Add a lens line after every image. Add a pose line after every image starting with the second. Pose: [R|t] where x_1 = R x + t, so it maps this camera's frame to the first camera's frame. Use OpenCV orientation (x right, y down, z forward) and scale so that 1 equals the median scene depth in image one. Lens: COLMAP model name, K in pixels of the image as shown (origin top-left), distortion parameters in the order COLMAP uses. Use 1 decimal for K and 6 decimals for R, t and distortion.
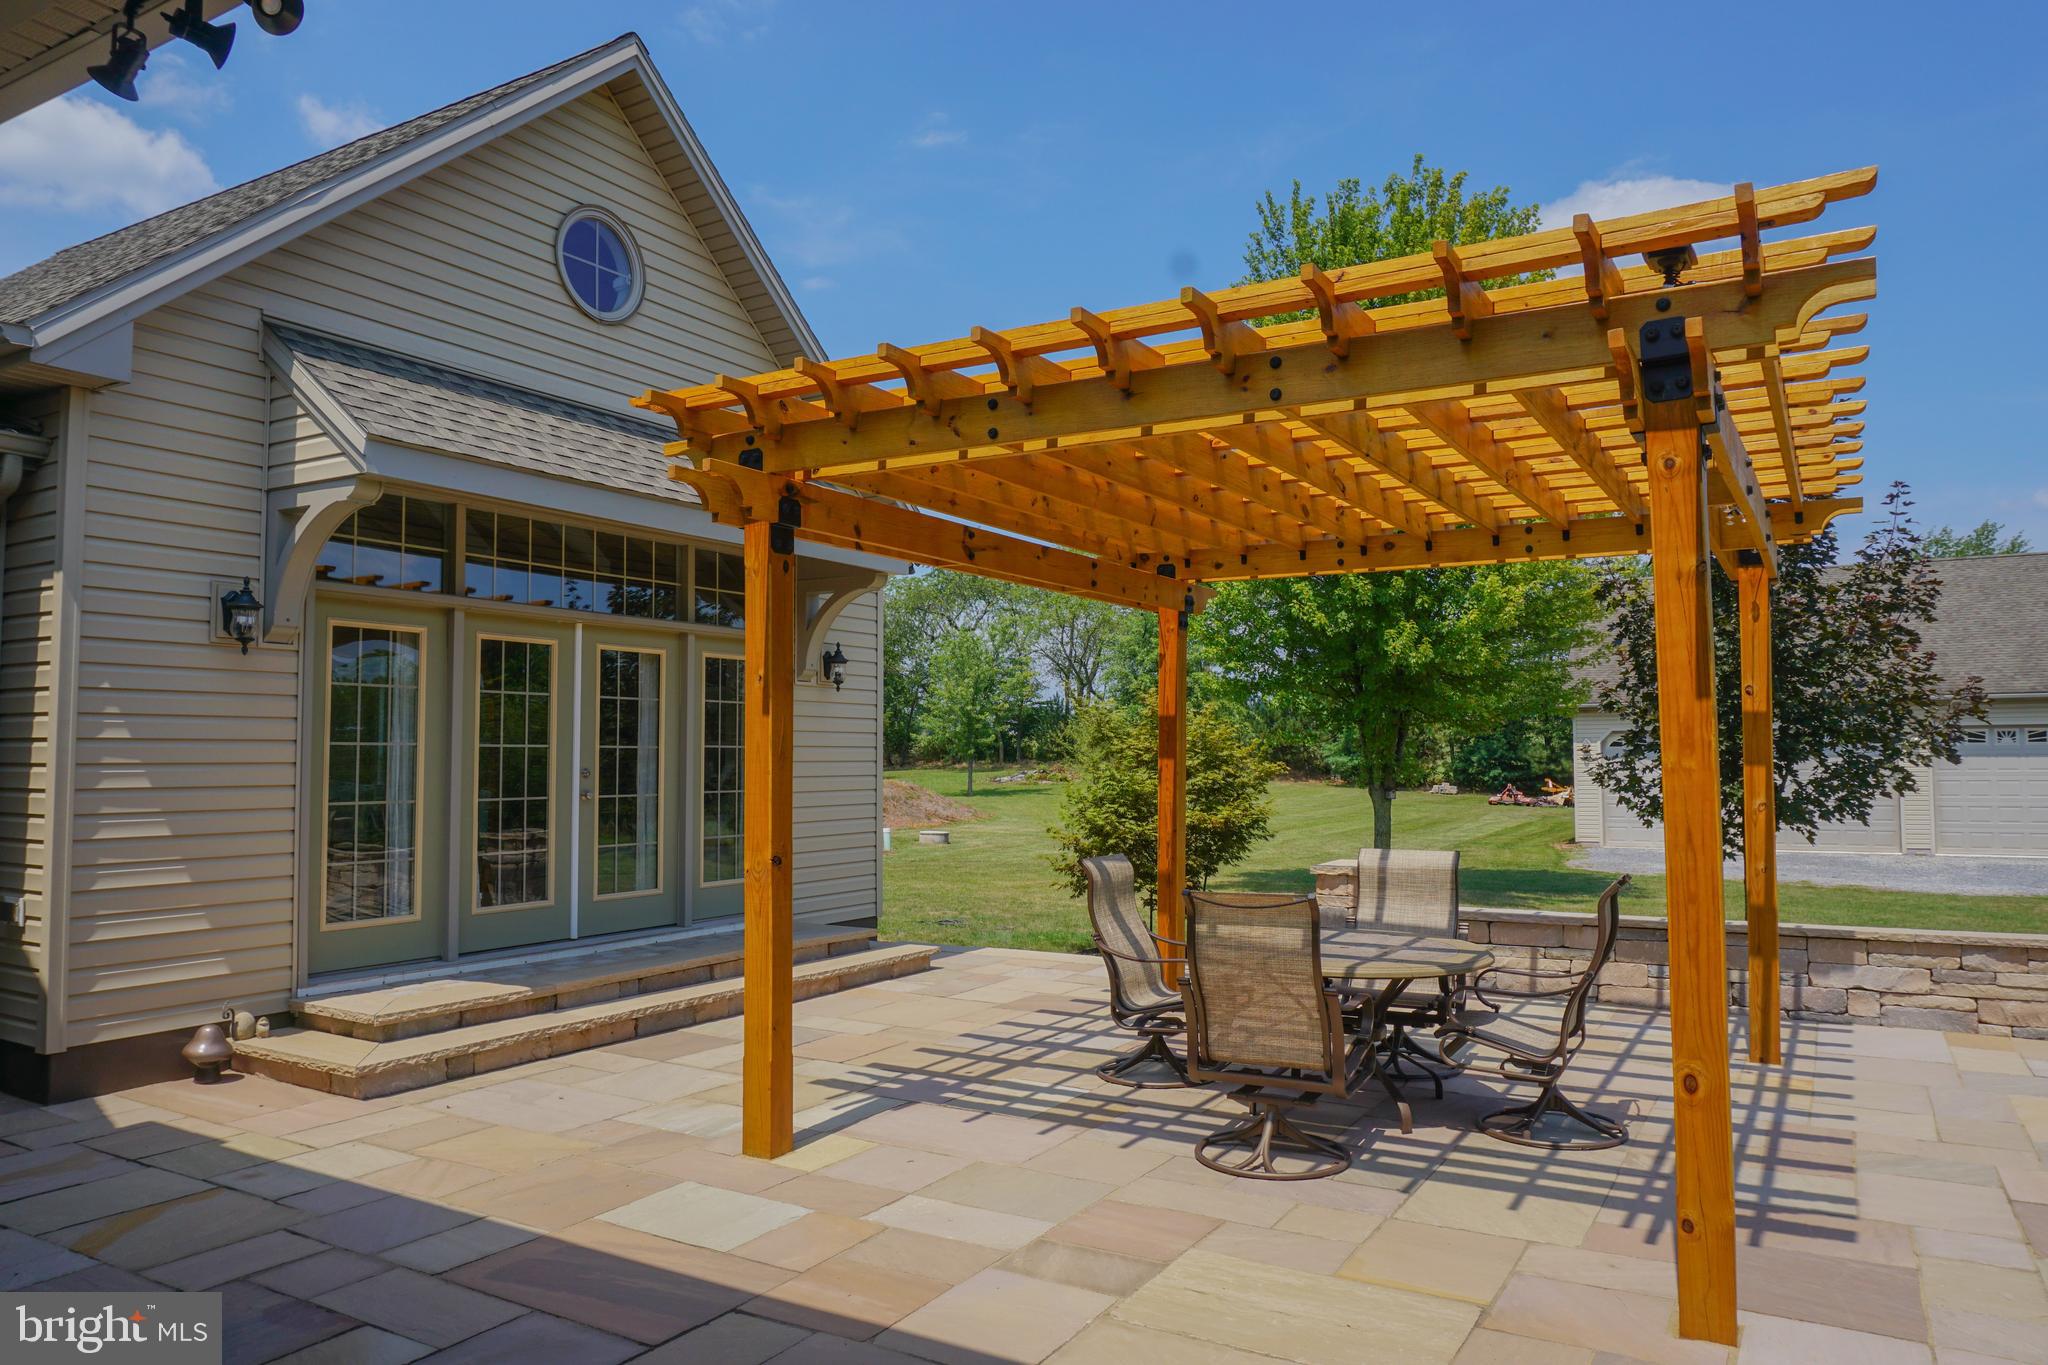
lens RADIAL K [[1368.9, 0, 1024.0], [0, 1368.9, 682.5], [0, 0, 1]] dist [-0.058683, 0.038188]
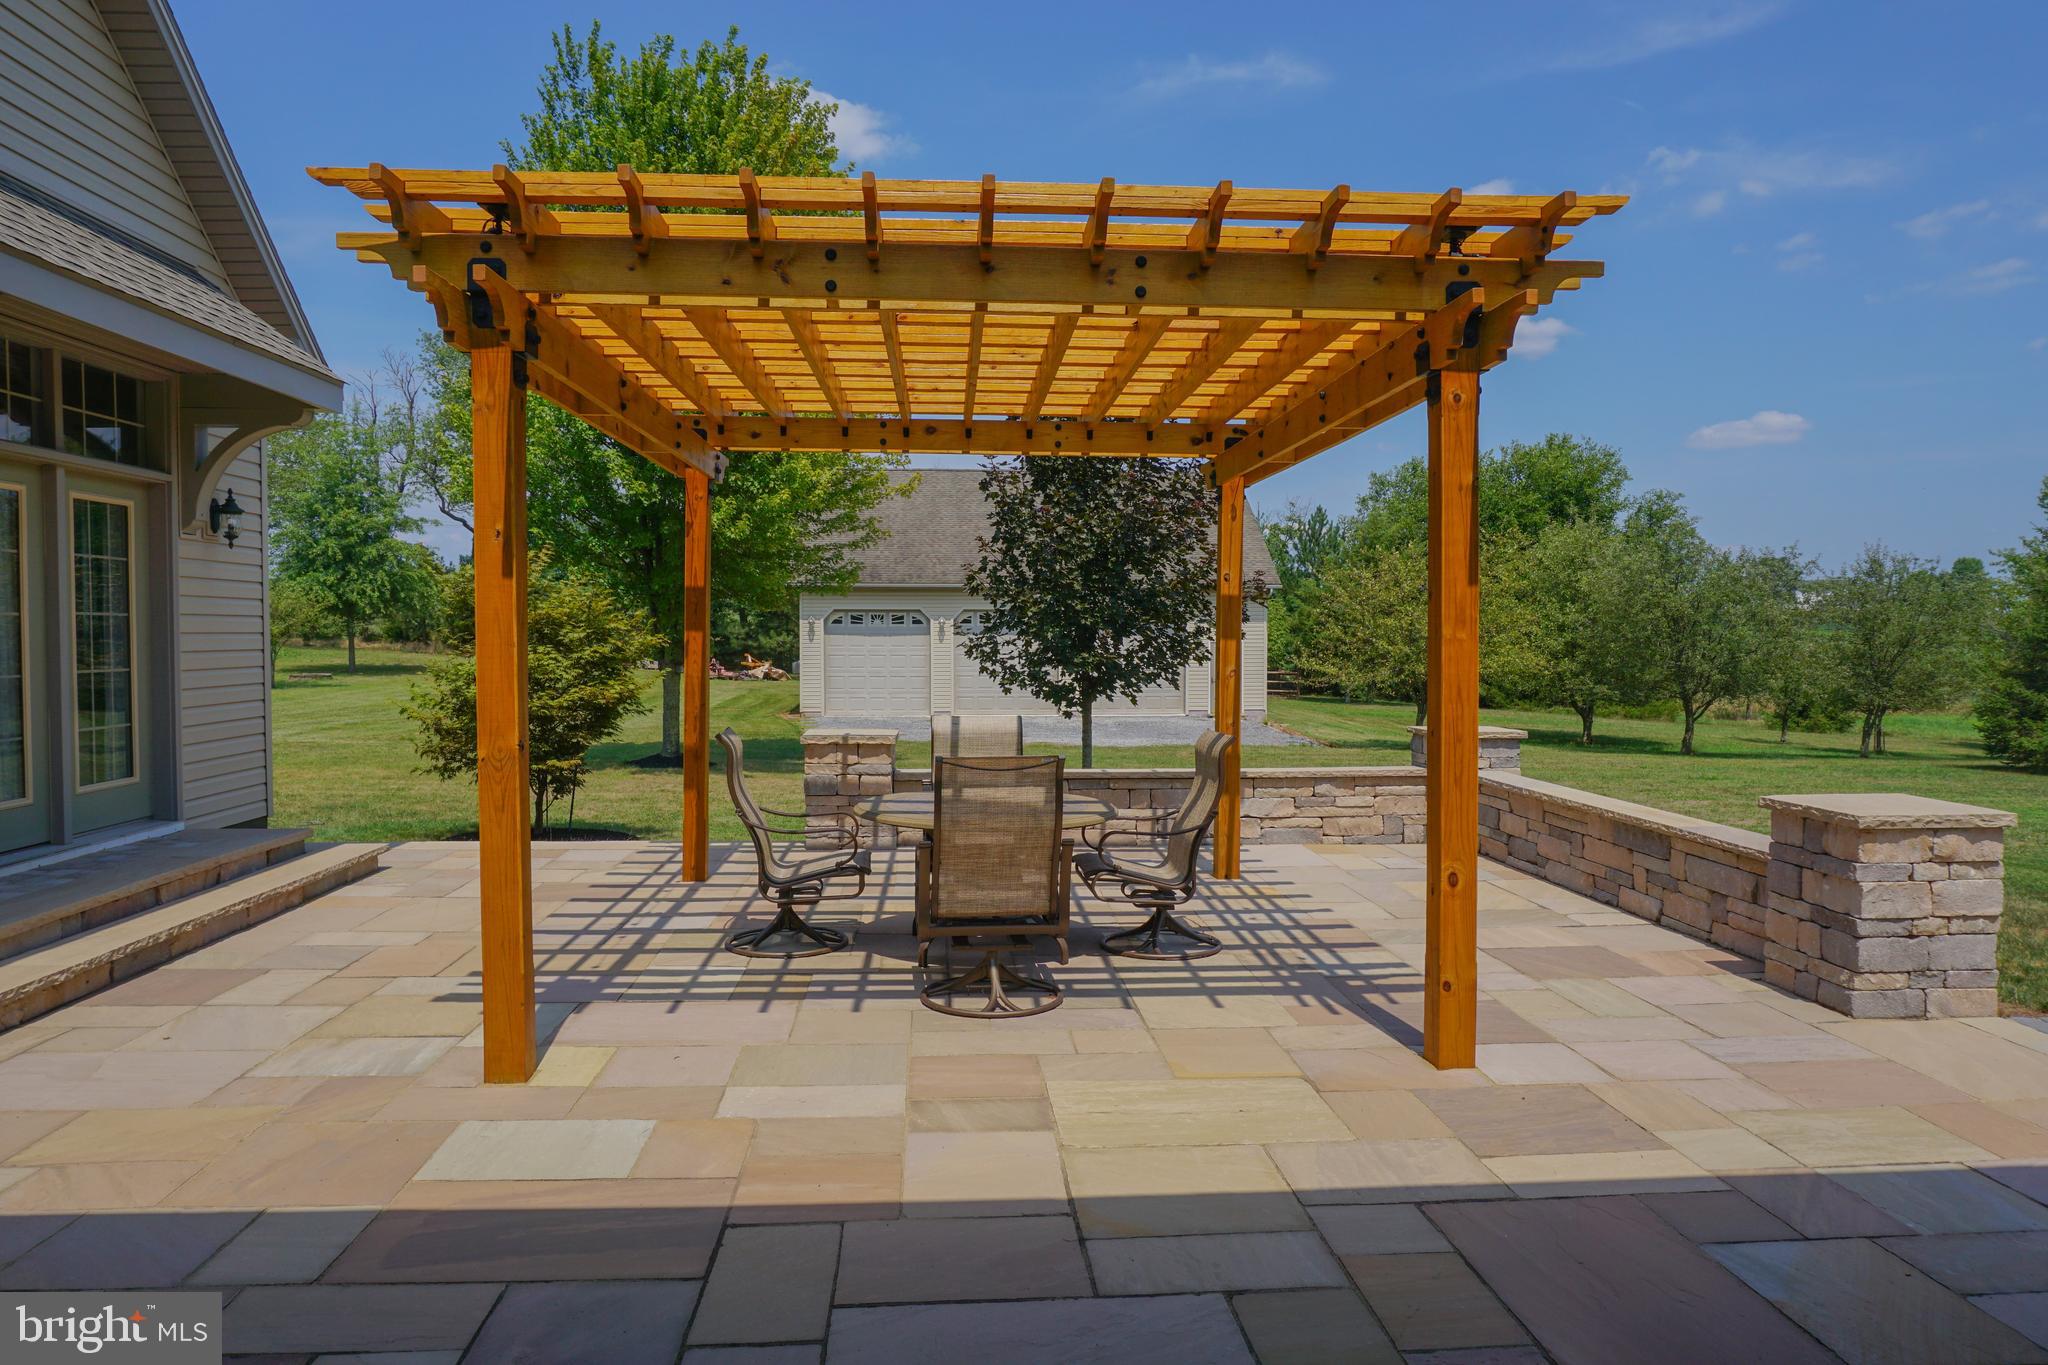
lens RADIAL K [[1368.9, 0, 1024.0], [0, 1368.9, 682.5], [0, 0, 1]] dist [-0.058683, 0.038188]
pose [[0.823229, -0.016644, 0.567466, -0.333692], [-0.035032, 0.996176, 0.080039, 0.008629], [-0.566628, -0.085769, 0.819498, 0.094865]]
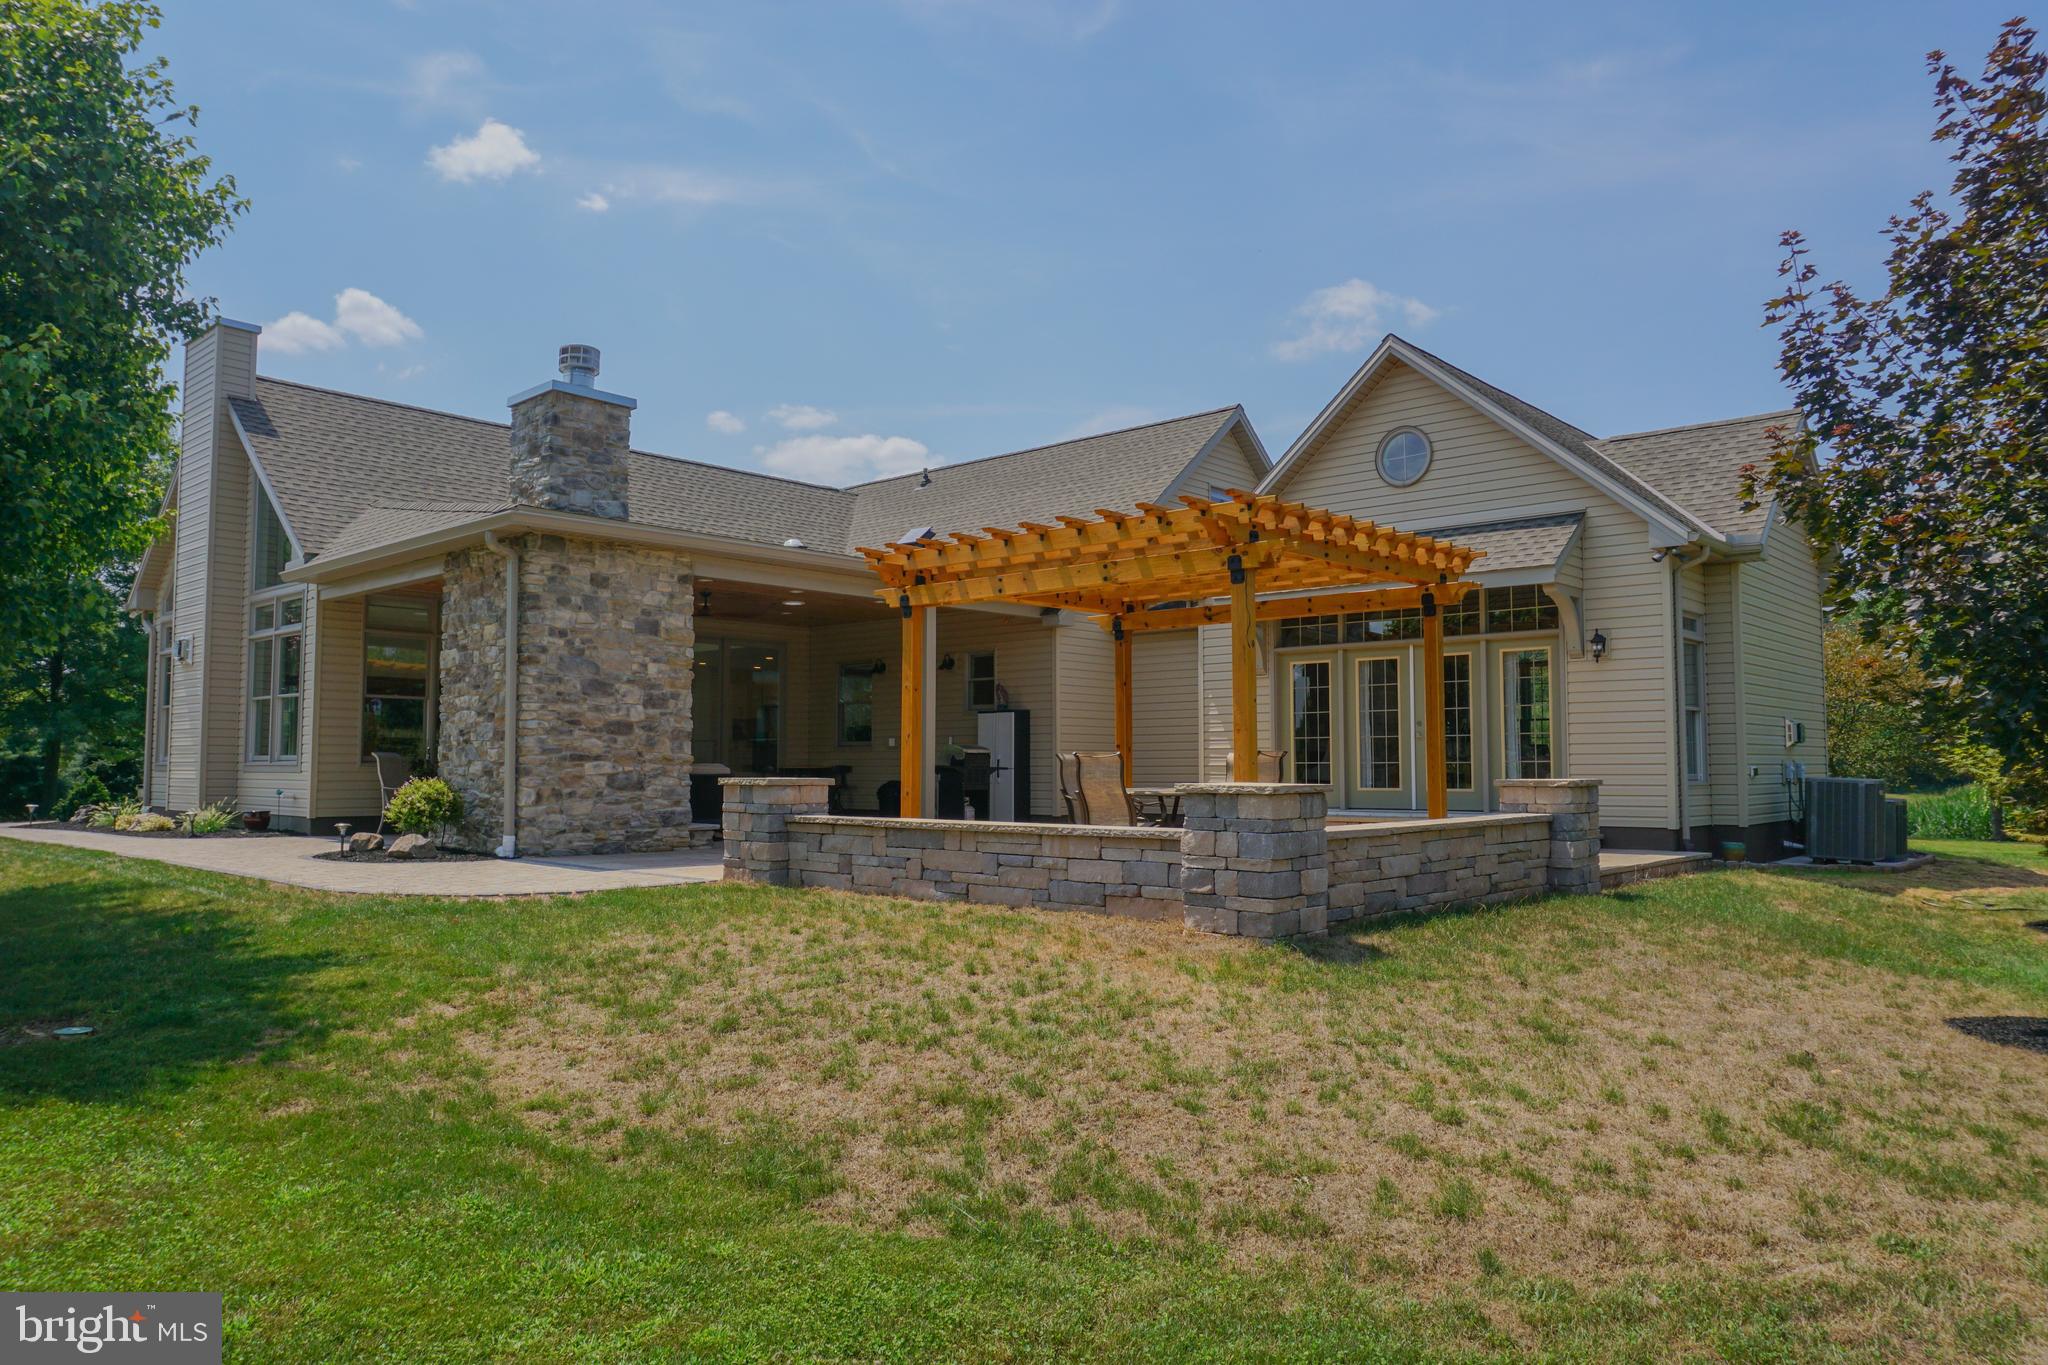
lens RADIAL K [[1377.4, 0, 1015.2], [0, 1377.4, 691.3], [0, 0, 1]] dist [-0.055110, 0.048363]
pose [[-0.207231, -0.055779, -0.976701, 2.259249], [0.051858, 0.996343, -0.067904, 0.166376], [0.976917, -0.064722, -0.203580, 1.141690]]
